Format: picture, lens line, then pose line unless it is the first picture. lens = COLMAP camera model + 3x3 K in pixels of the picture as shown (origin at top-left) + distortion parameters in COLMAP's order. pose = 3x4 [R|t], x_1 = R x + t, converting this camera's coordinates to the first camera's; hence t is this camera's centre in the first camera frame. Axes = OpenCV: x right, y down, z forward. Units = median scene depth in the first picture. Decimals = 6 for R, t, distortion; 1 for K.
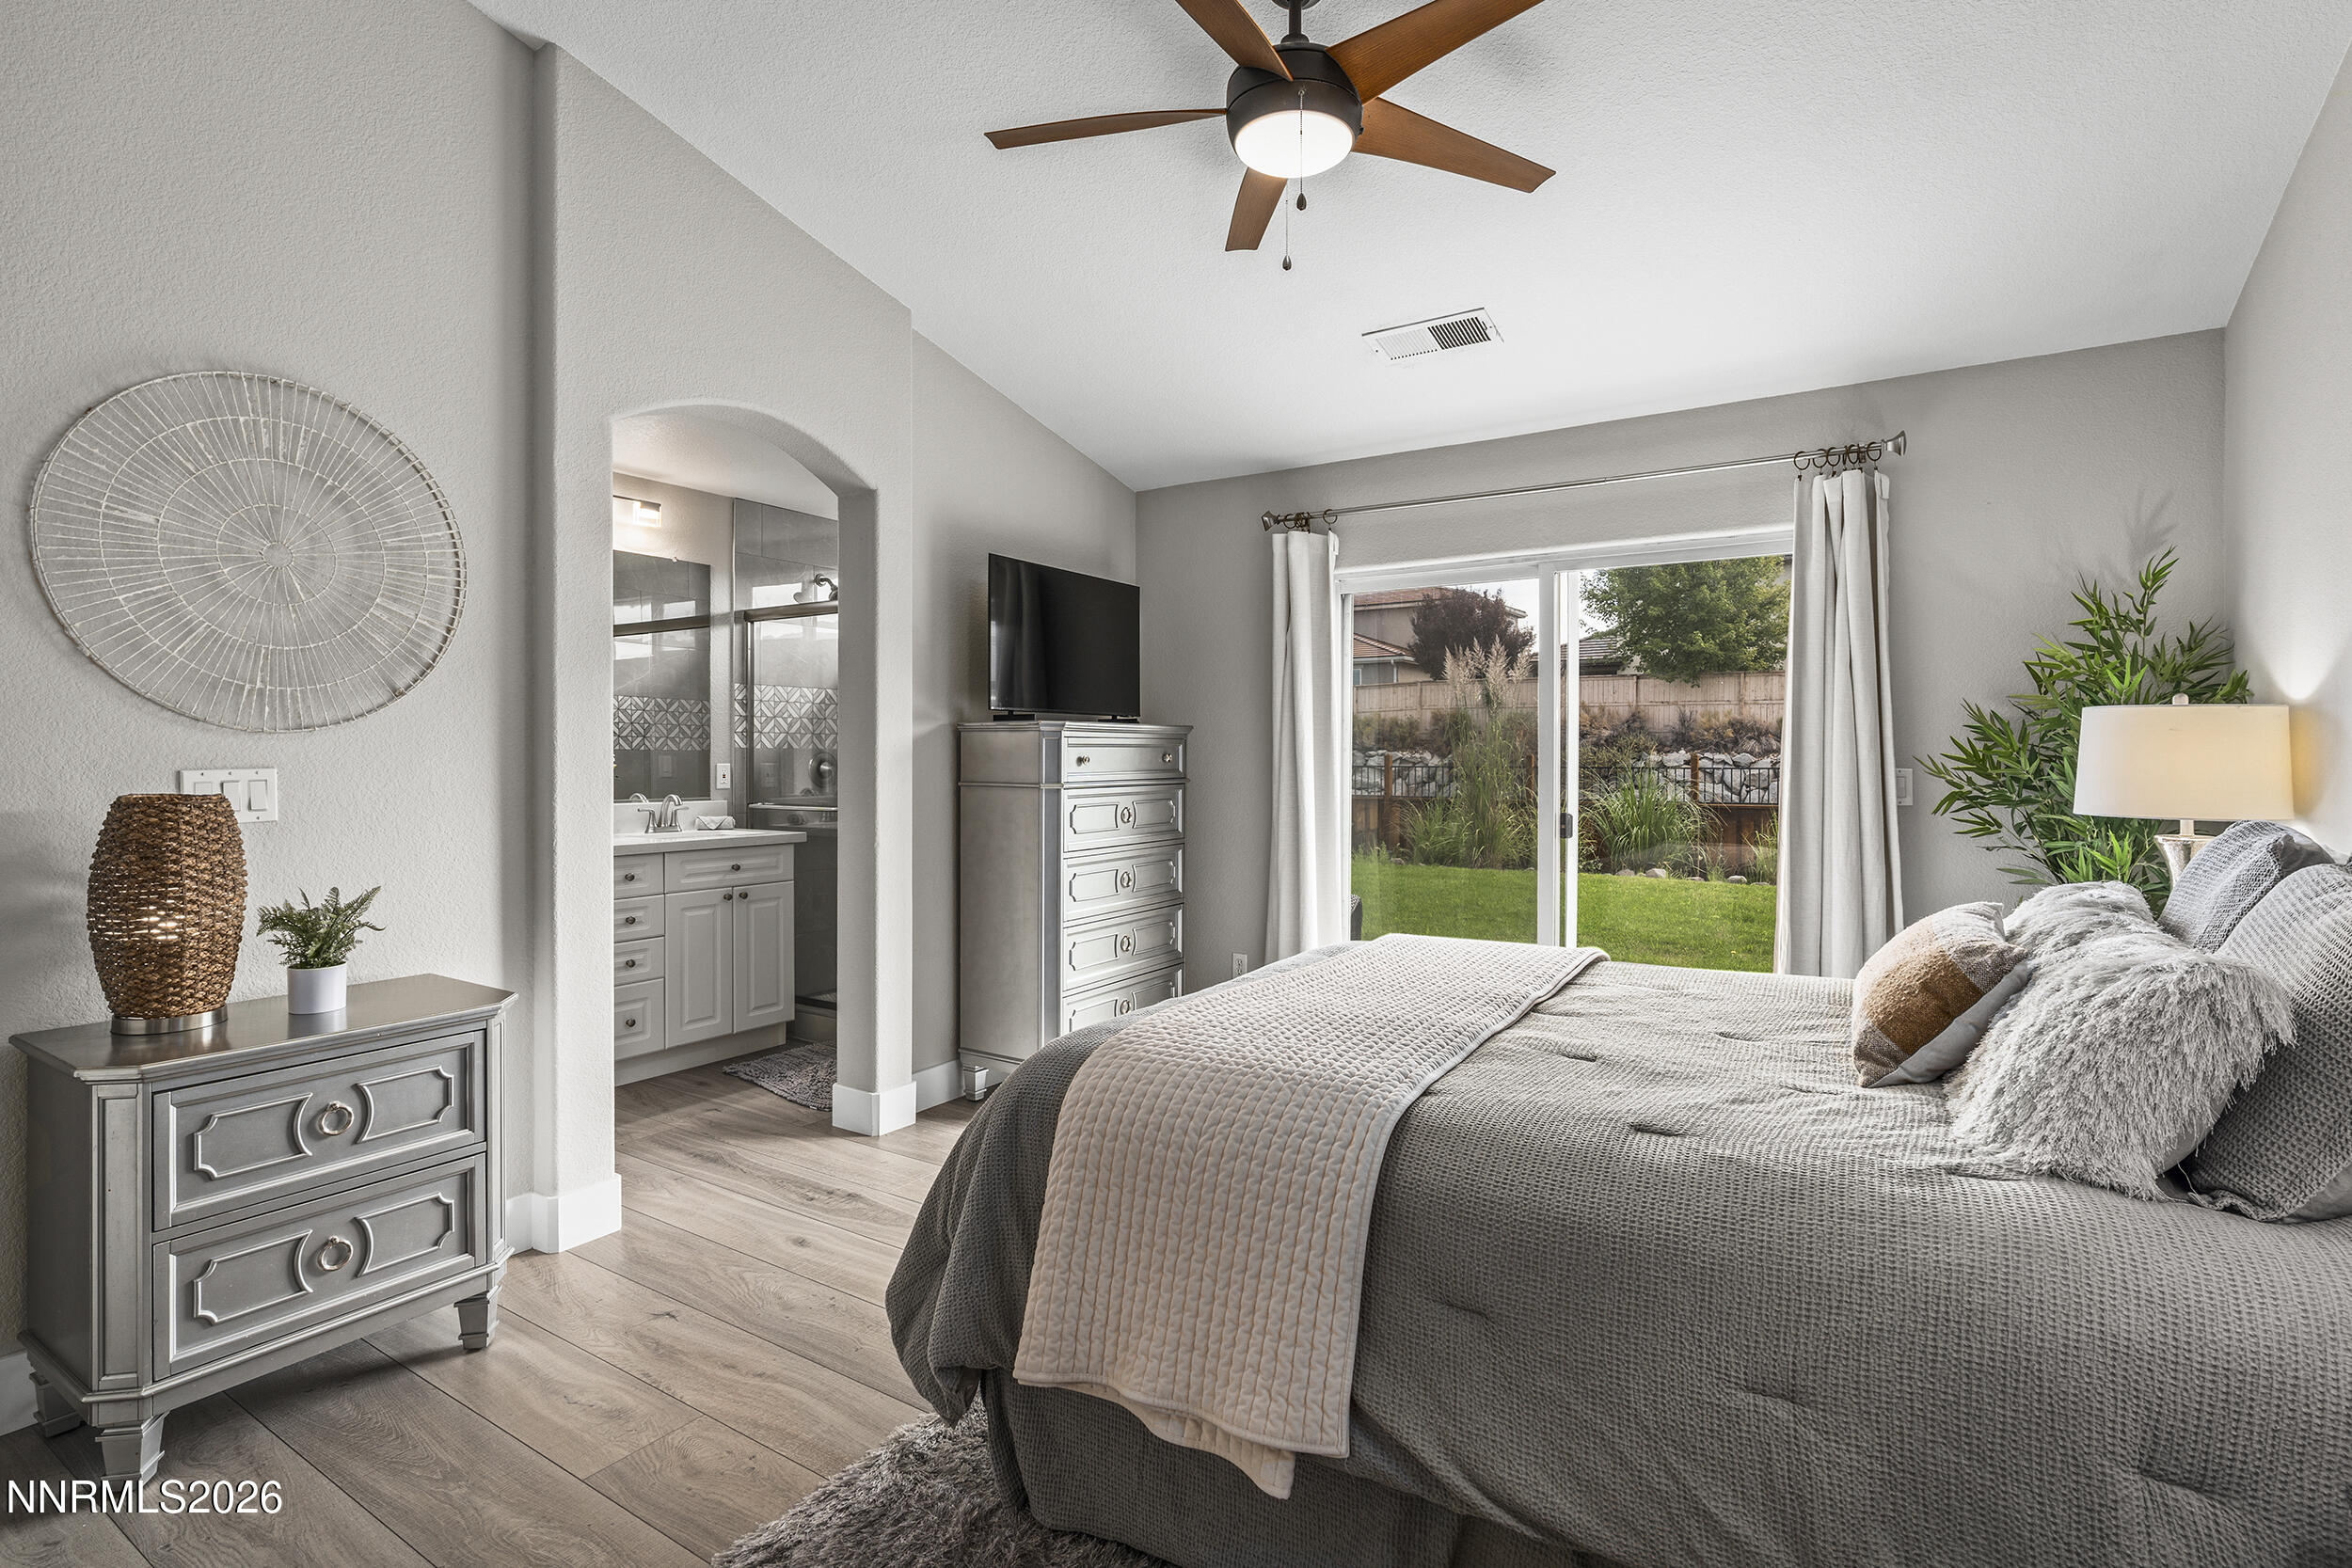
lens RADIAL K [[1104.1, 0, 1168.8], [0, 1104.1, 761.4], [0, 0, 1]] dist [-0.003627, -0.000103]
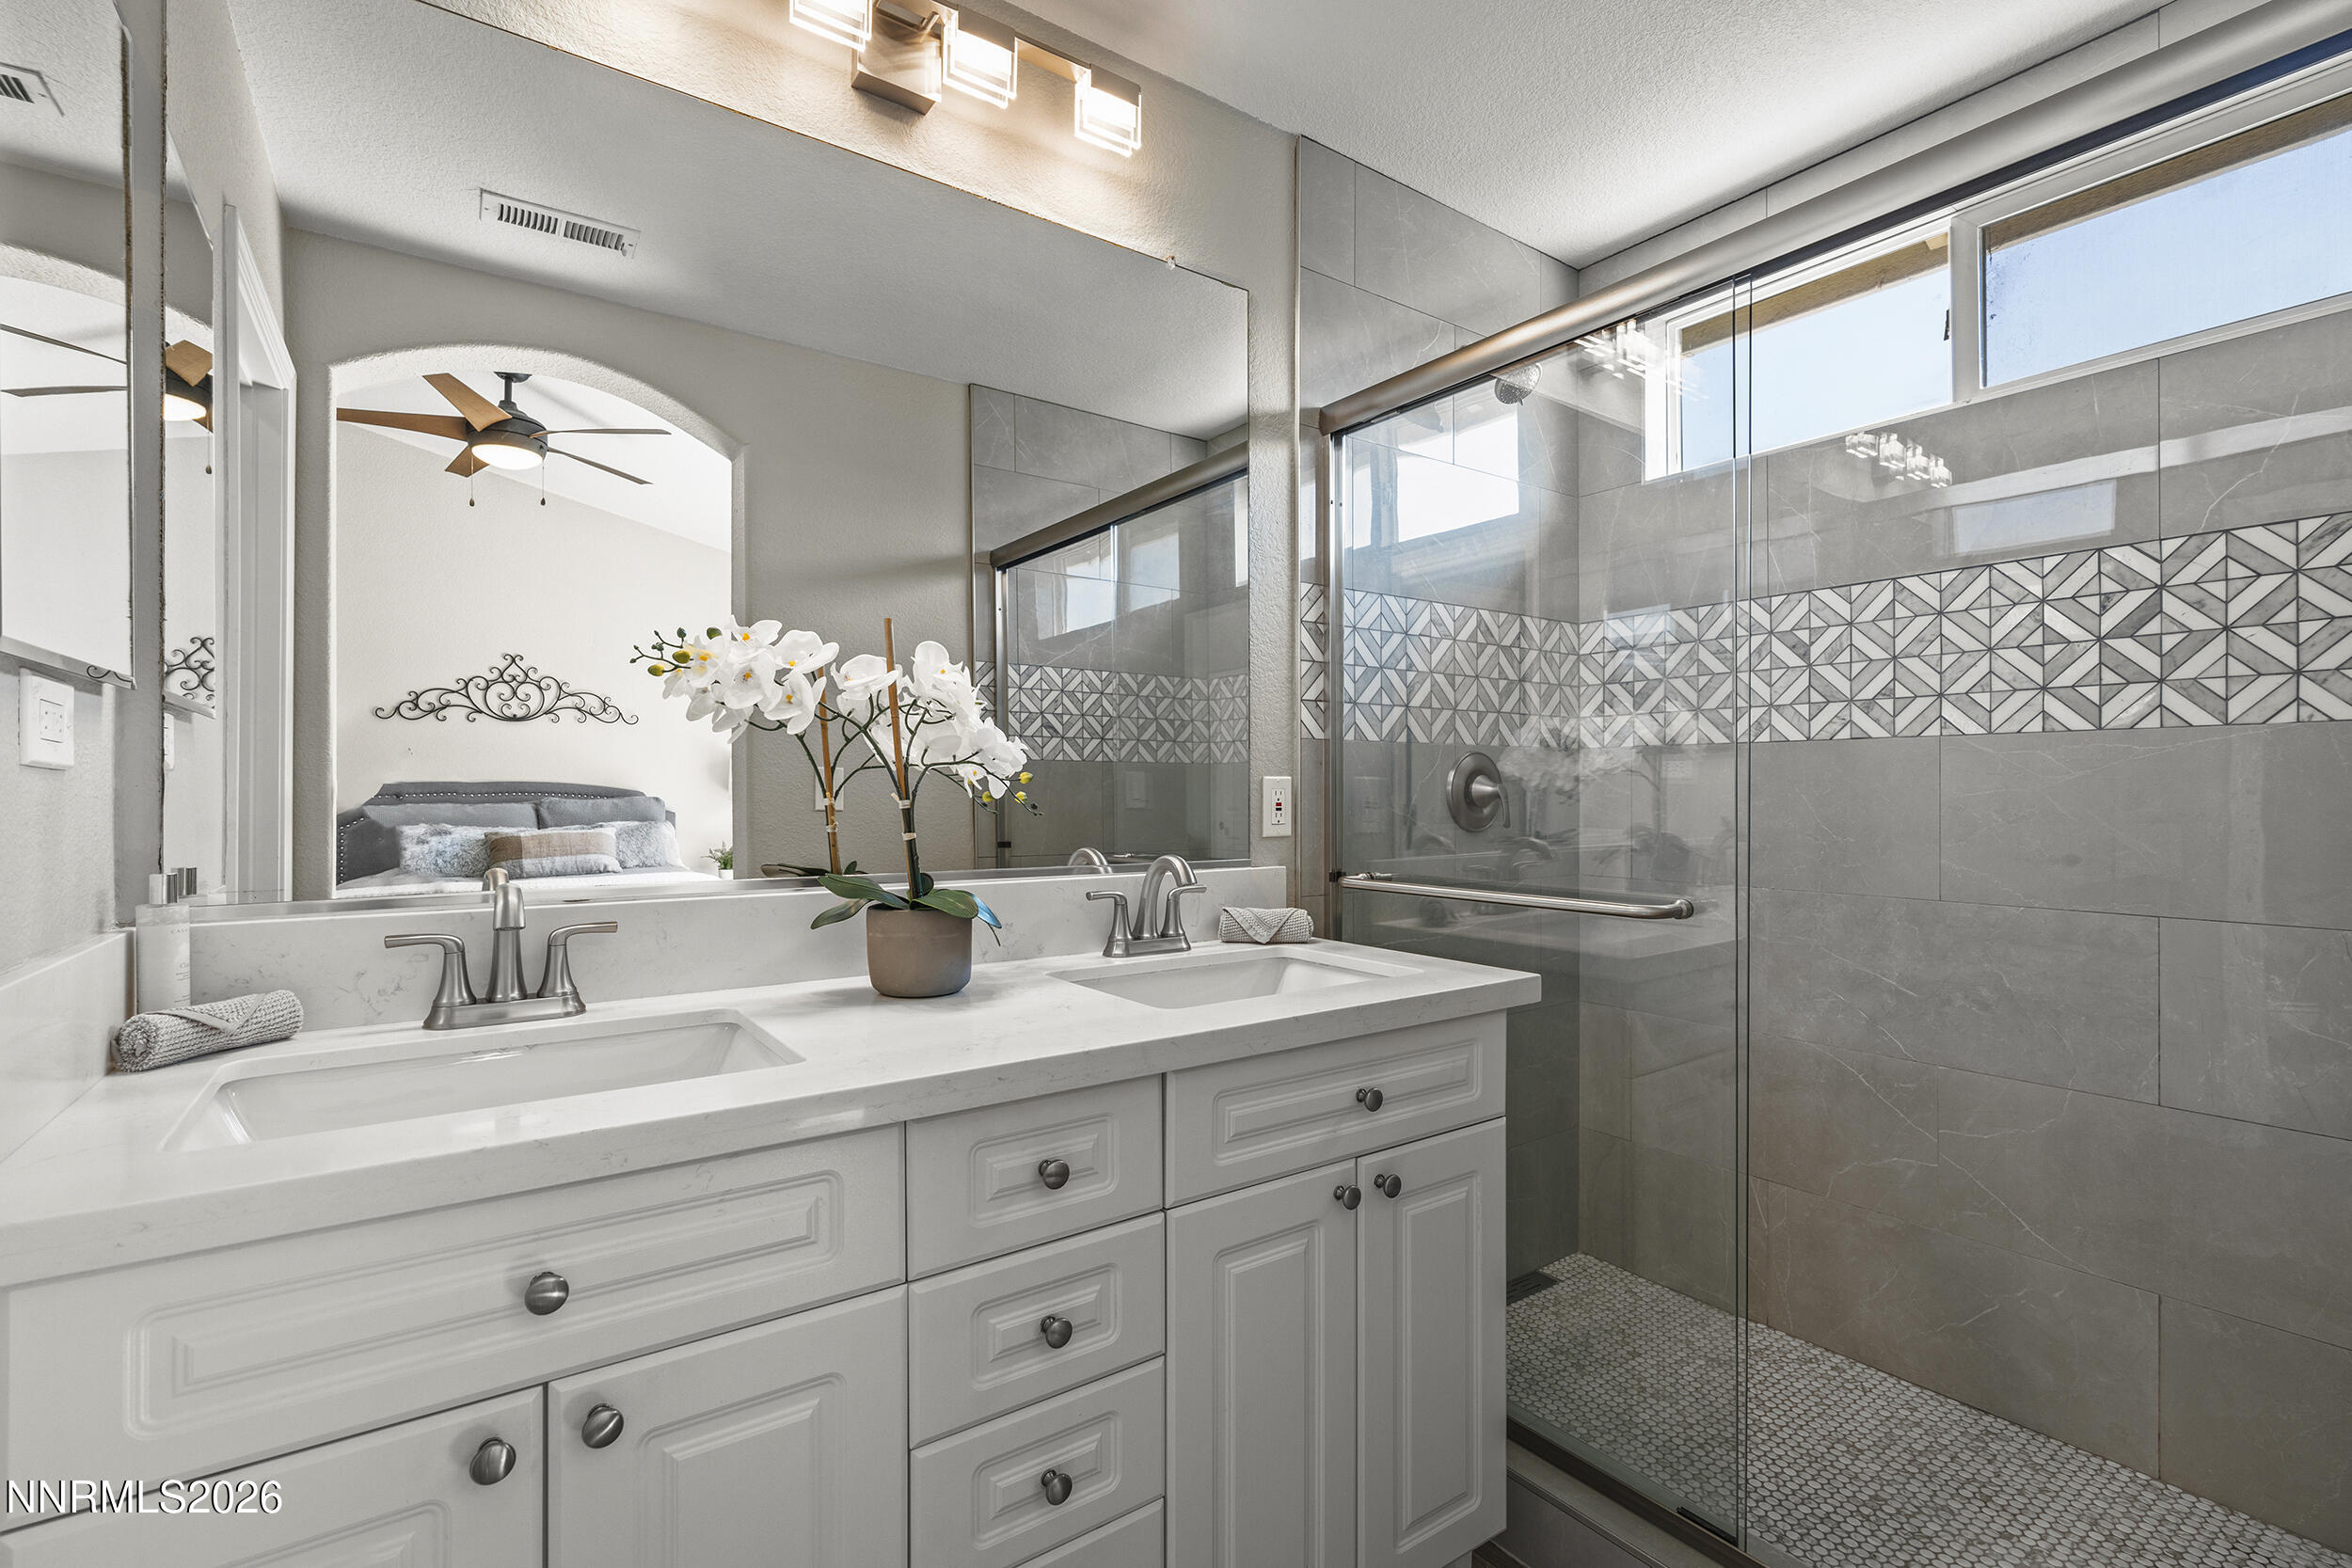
lens RADIAL K [[1073.2, 0, 1178.0], [0, 1073.2, 787.6], [0, 0, 1]] dist [0.018007, 0.000112]
pose [[0.931080, 0.000208, -0.364814, -0.290623], [-0.003397, 0.999961, -0.008100, 0.009775], [0.364798, 0.008781, 0.931045, 0.611243]]
